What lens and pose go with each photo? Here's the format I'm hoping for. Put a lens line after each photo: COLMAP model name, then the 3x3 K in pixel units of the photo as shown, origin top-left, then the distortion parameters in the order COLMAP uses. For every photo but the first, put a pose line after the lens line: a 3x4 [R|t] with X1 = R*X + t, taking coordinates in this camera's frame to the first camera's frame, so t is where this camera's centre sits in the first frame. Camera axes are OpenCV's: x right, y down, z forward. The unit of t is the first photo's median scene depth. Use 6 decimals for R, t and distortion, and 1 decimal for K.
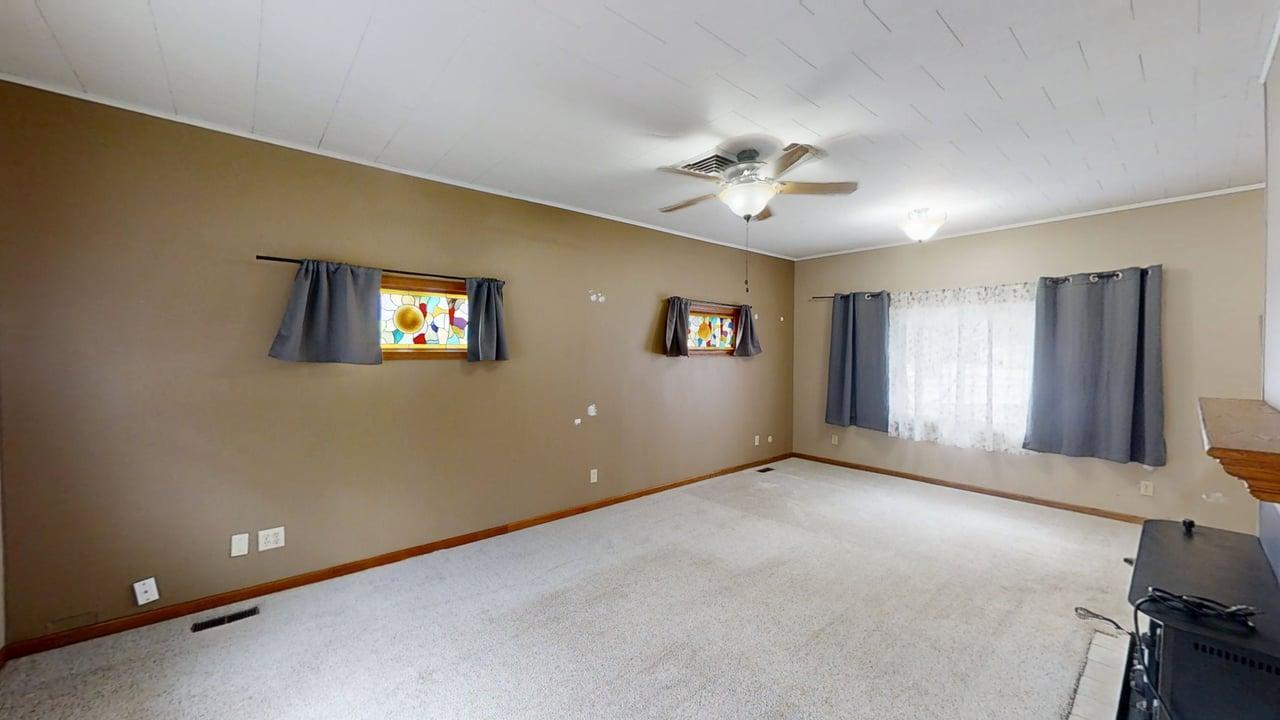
lens RADIAL K [[471.7, 0, 642.0], [0, 471.7, 361.6], [0, 0, 1]] dist [0.000258, -0.000052]
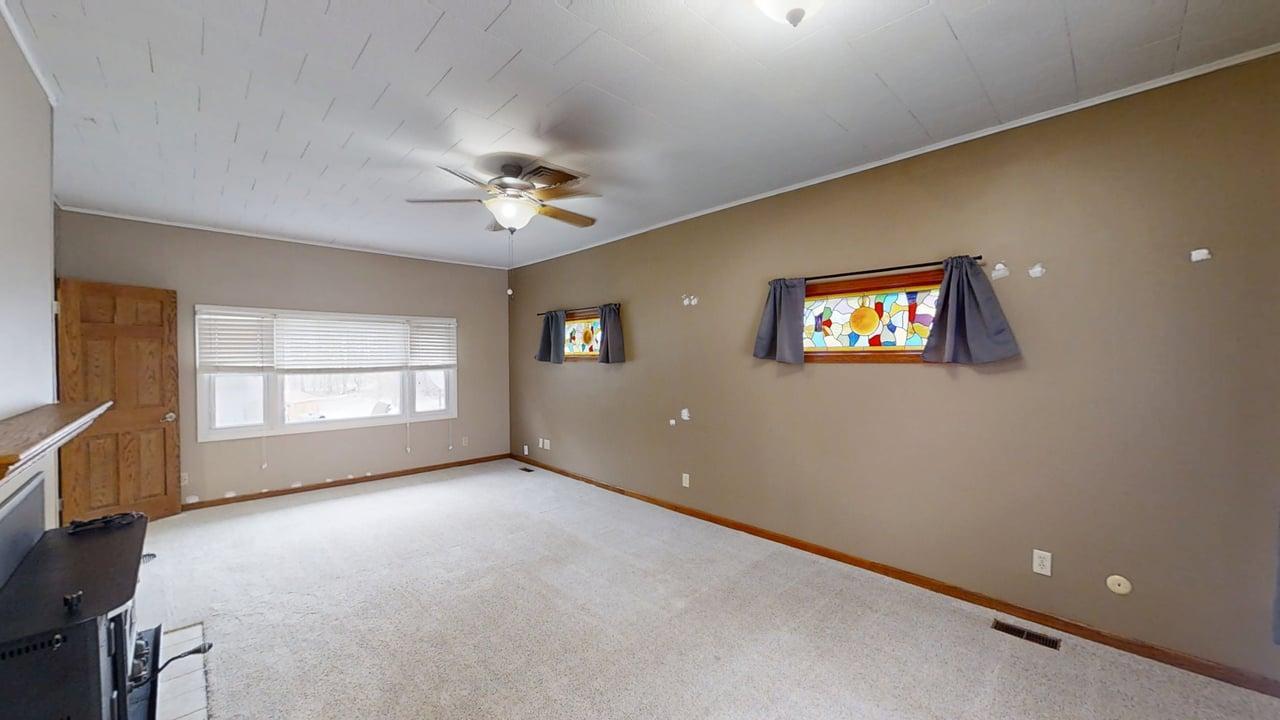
lens RADIAL K [[471.7, 0, 638.8], [0, 471.7, 362.3], [0, 0, 1]] dist [0.000258, -0.000052]
pose [[0.052139, 0.014911, -0.998529, 0.715530], [-0.010597, 0.999840, 0.014377, -0.016570], [0.998584, 0.009831, 0.052288, 0.682691]]
